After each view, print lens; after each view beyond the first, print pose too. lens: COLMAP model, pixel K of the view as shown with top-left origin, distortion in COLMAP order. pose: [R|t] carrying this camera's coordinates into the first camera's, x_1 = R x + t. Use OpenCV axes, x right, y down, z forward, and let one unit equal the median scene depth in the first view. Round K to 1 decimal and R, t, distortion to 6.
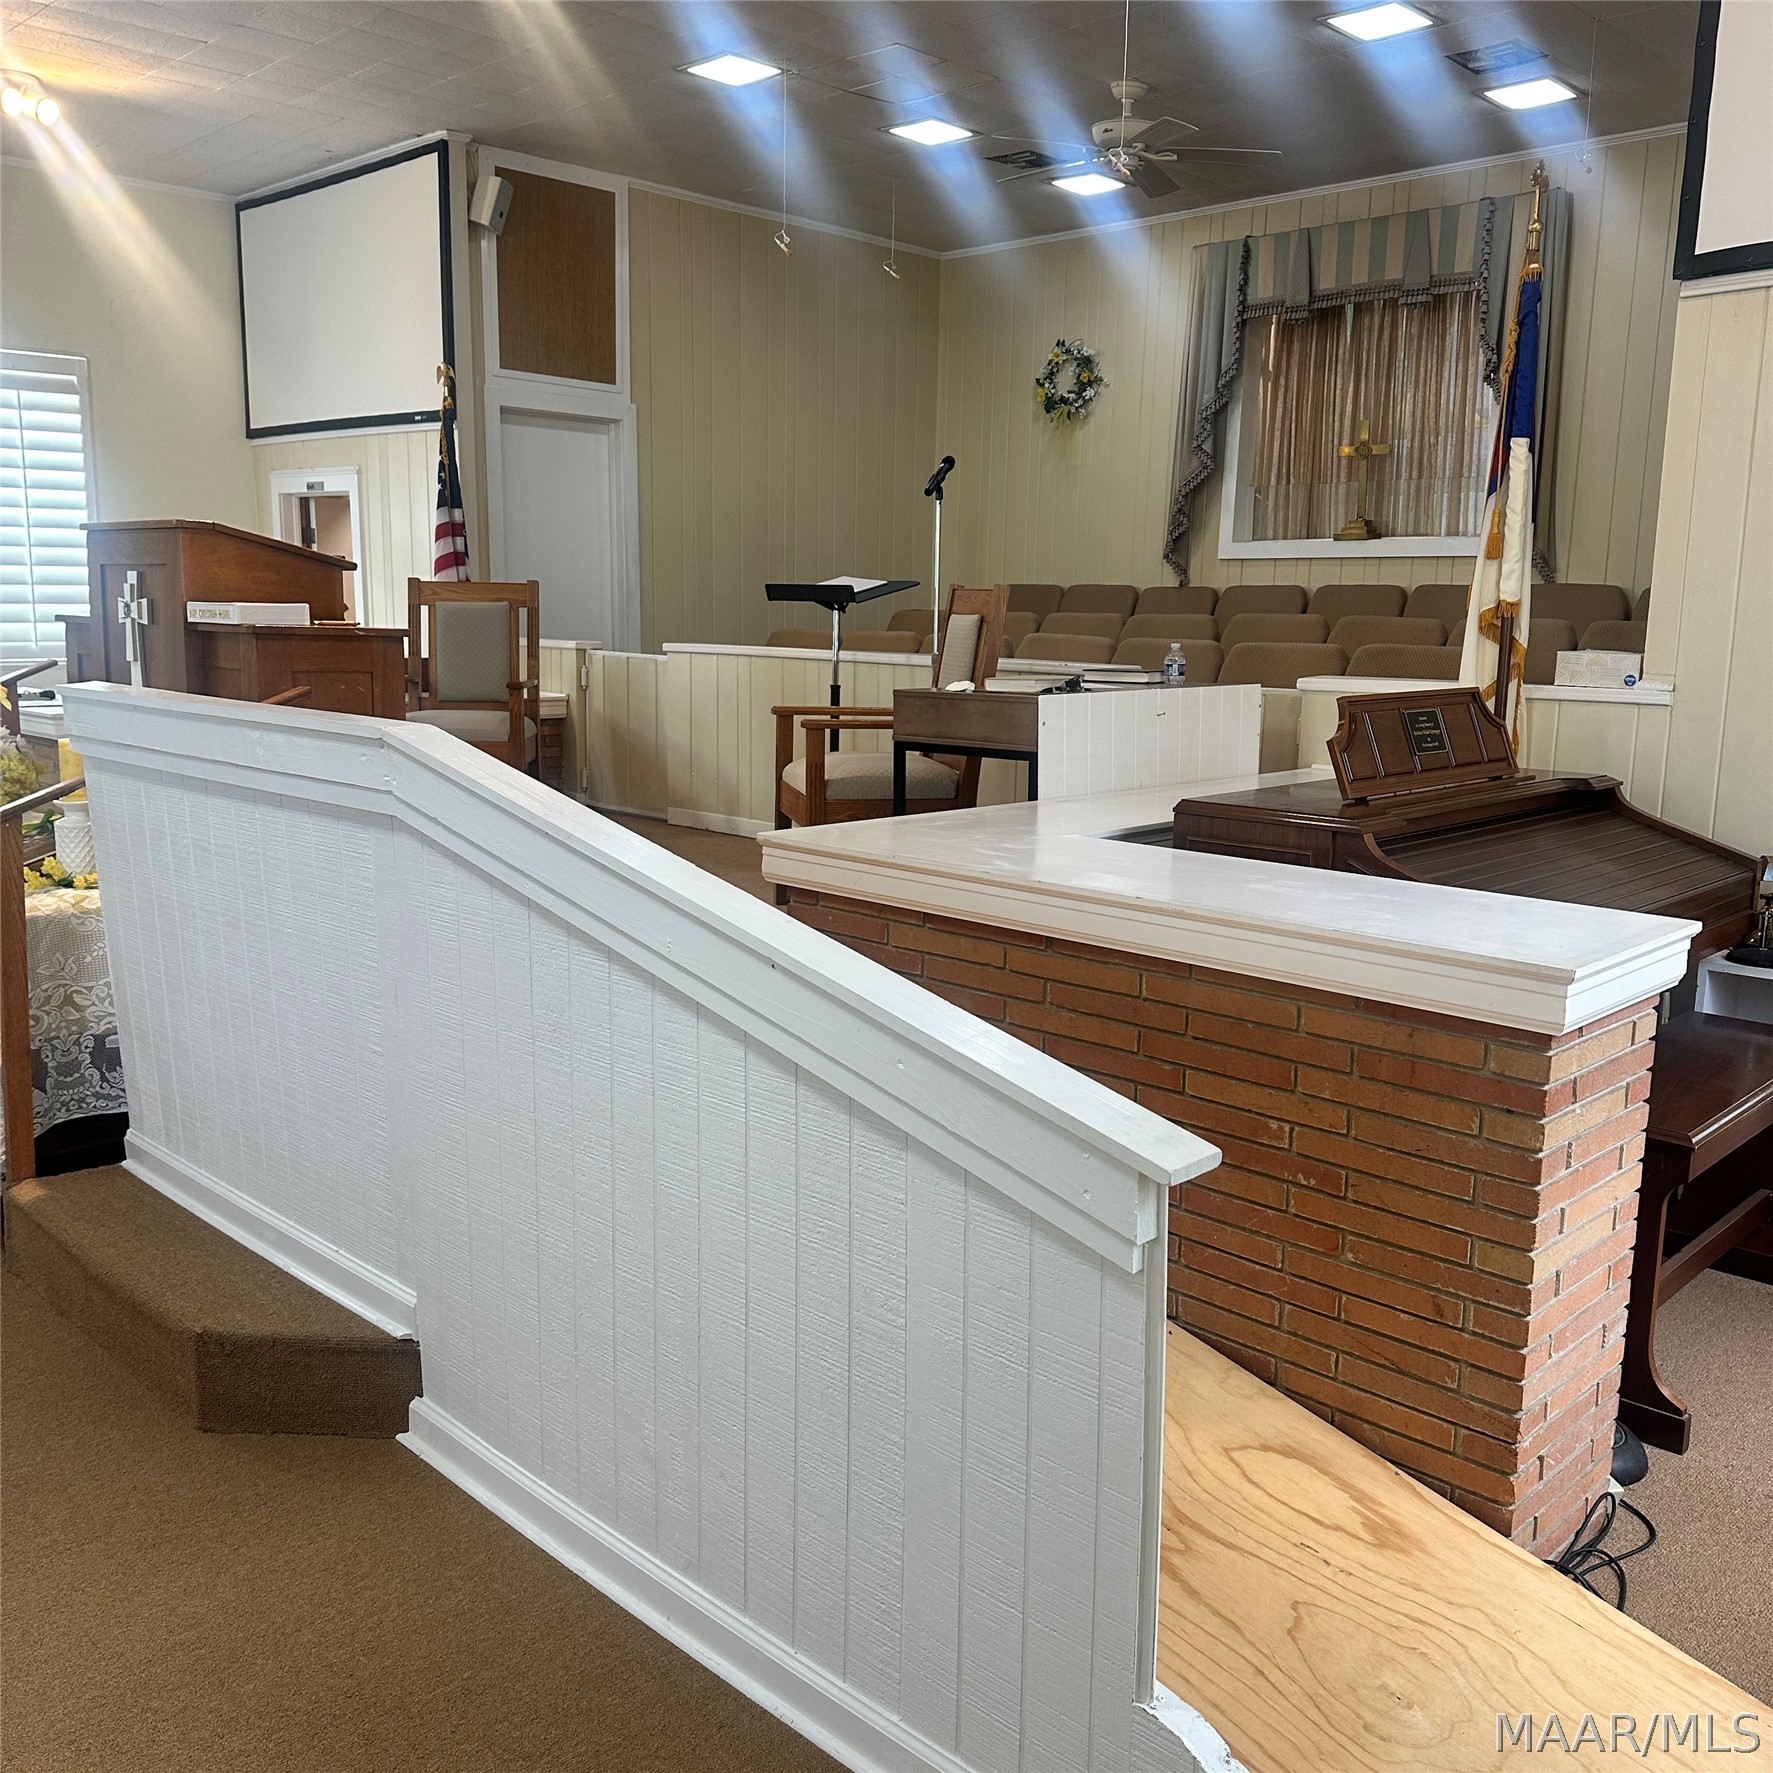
lens RADIAL K [[1653.9, 0, 882.5], [0, 1653.9, 939.7], [0, 0, 1]] dist [0.060268, 0.000116]
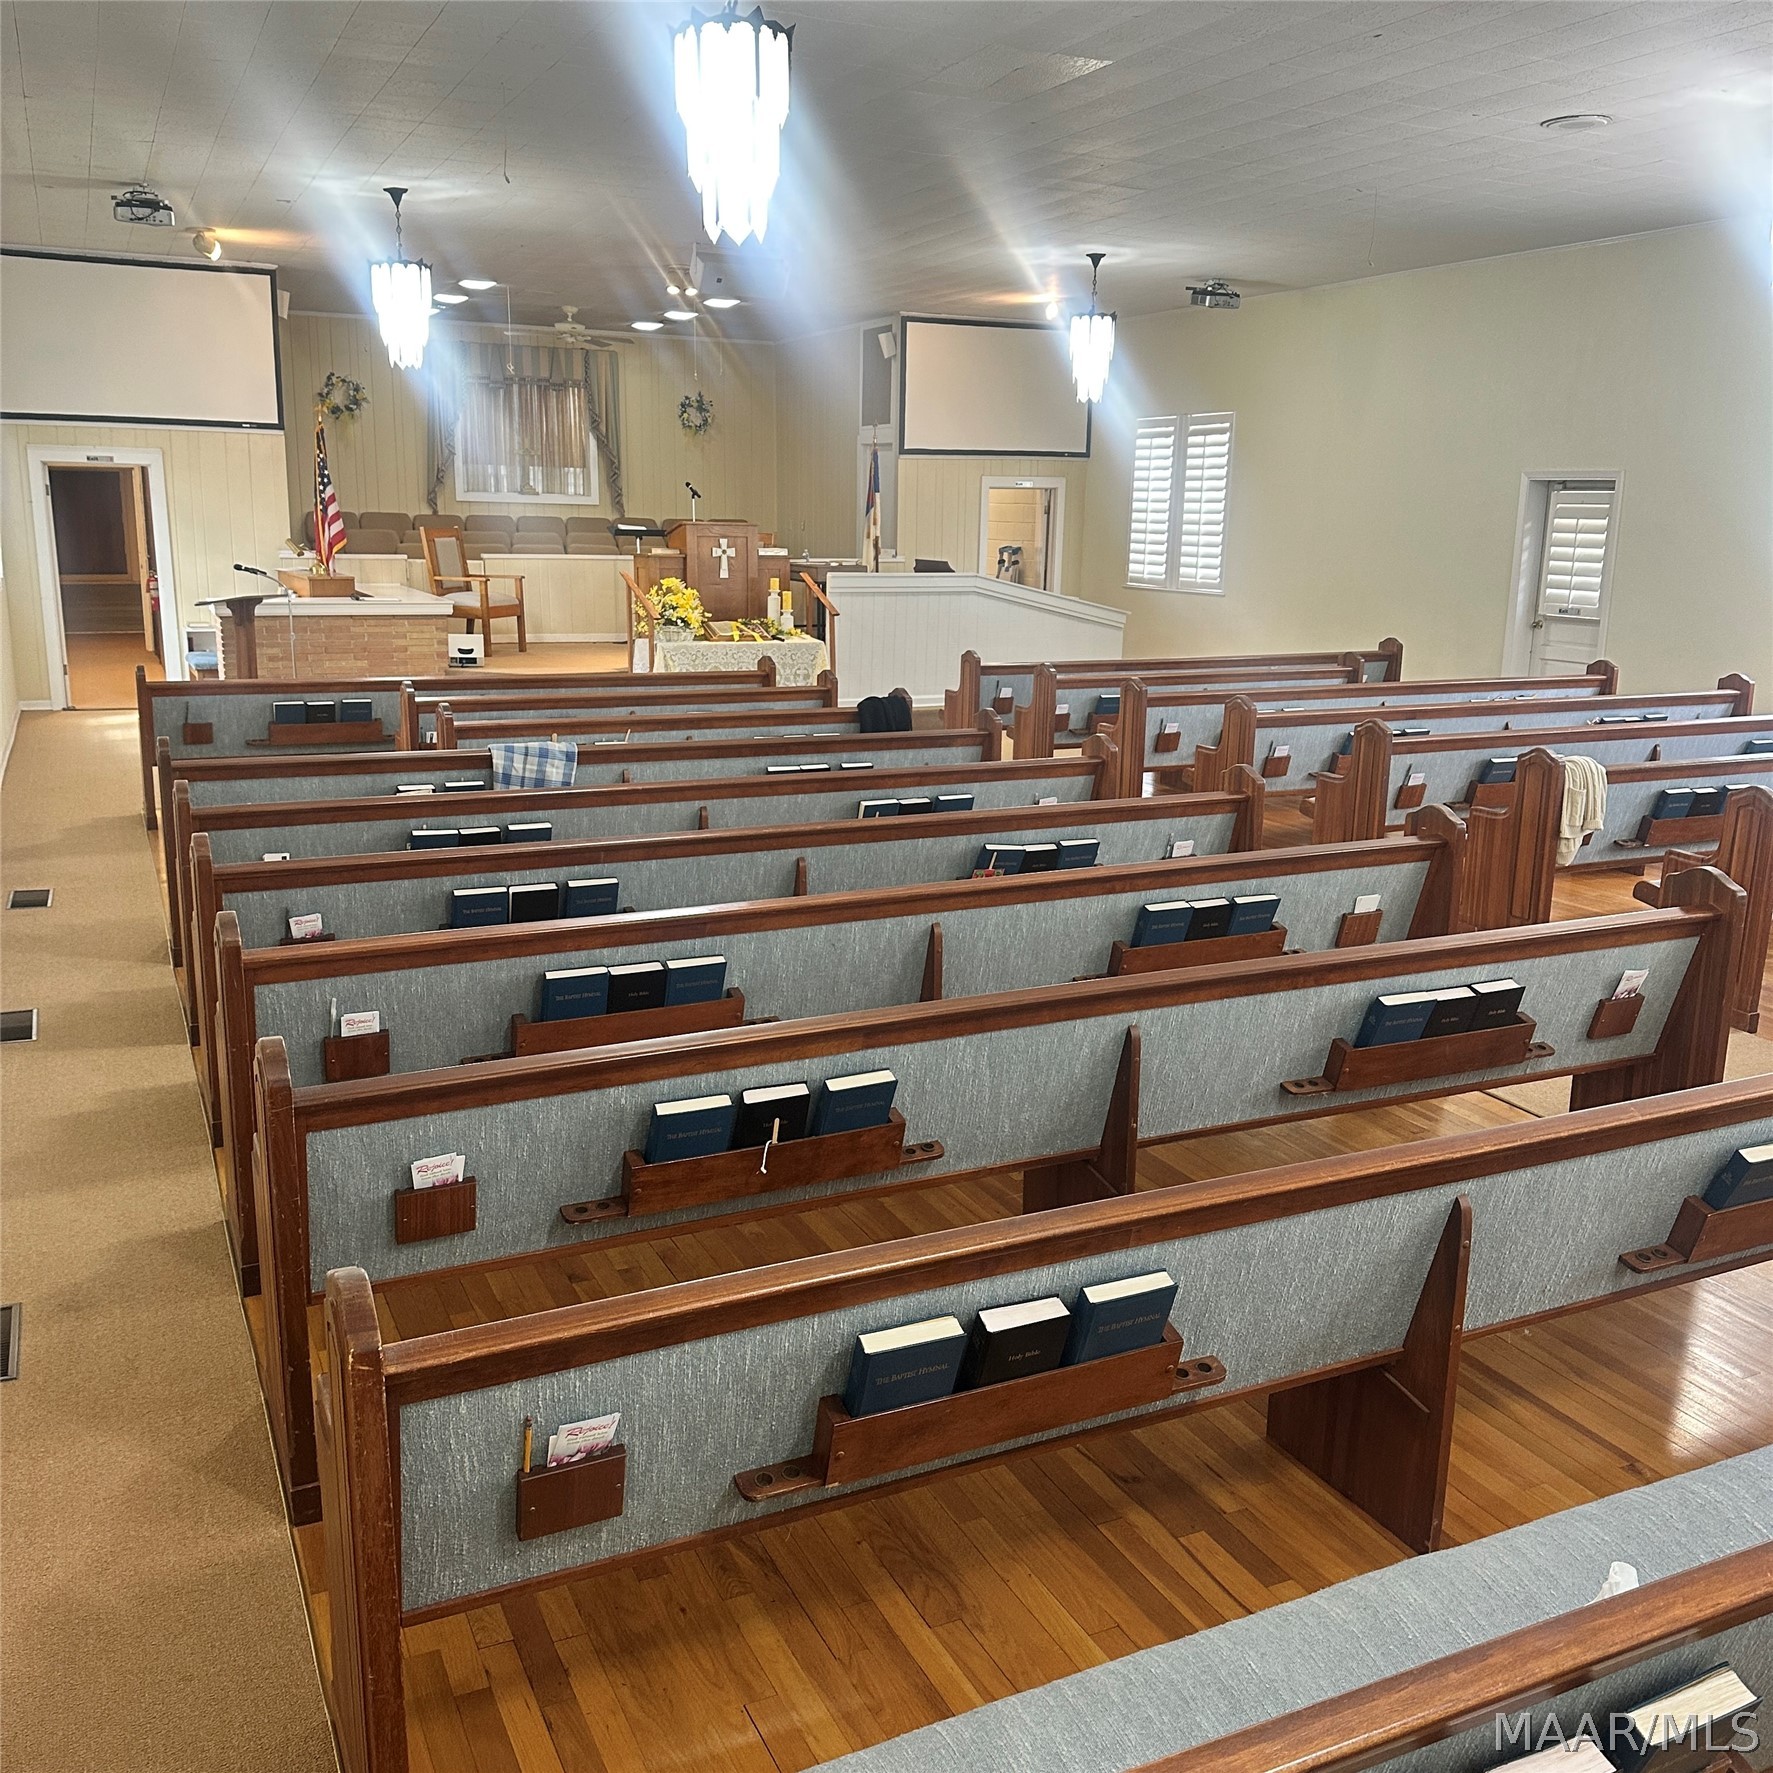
lens RADIAL K [[1643.3, 0, 886.5], [0, 1643.3, 886.5], [0, 0, 1]] dist [0.225837, -0.491283]
pose [[0.335700, -0.218517, 0.916273, -1.977520], [0.179583, 0.969727, 0.165470, -0.033151], [-0.924692, 0.108998, 0.364779, -0.172164]]
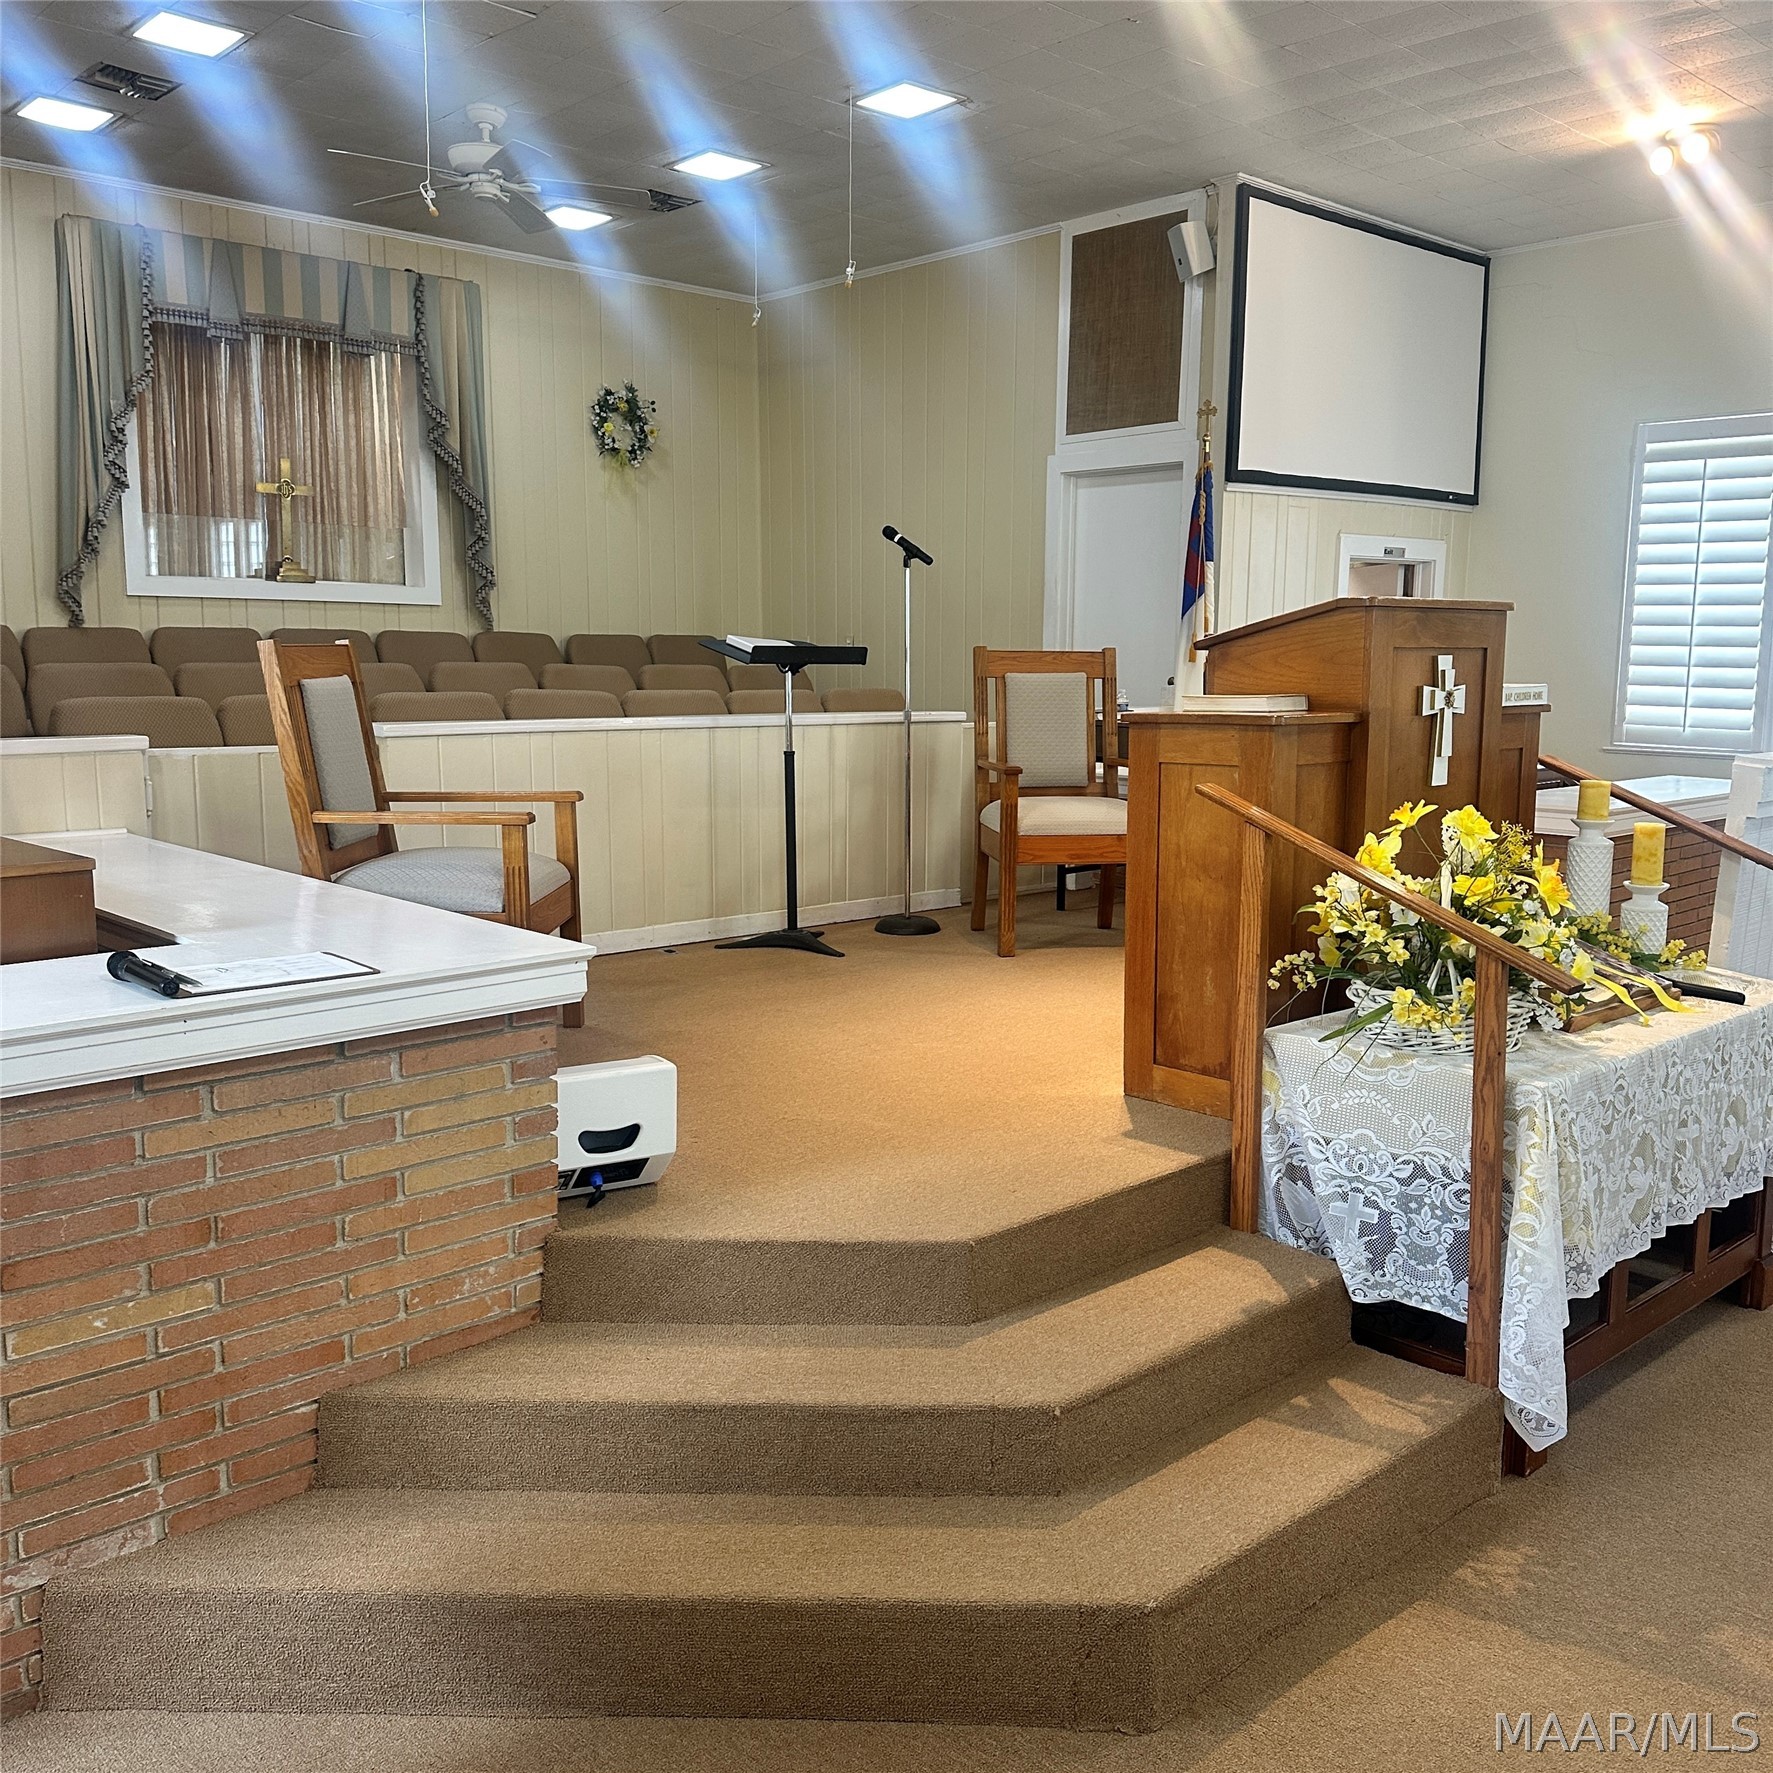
lens RADIAL K [[1643.3, 0, 886.5], [0, 1643.3, 886.5], [0, 0, 1]] dist [0.225837, -0.491283]
pose [[0.040195, -0.154818, 0.987125, -0.820040], [0.195466, 0.970054, 0.144182, -0.175400], [-0.979886, 0.187154, 0.069253, 0.776131]]
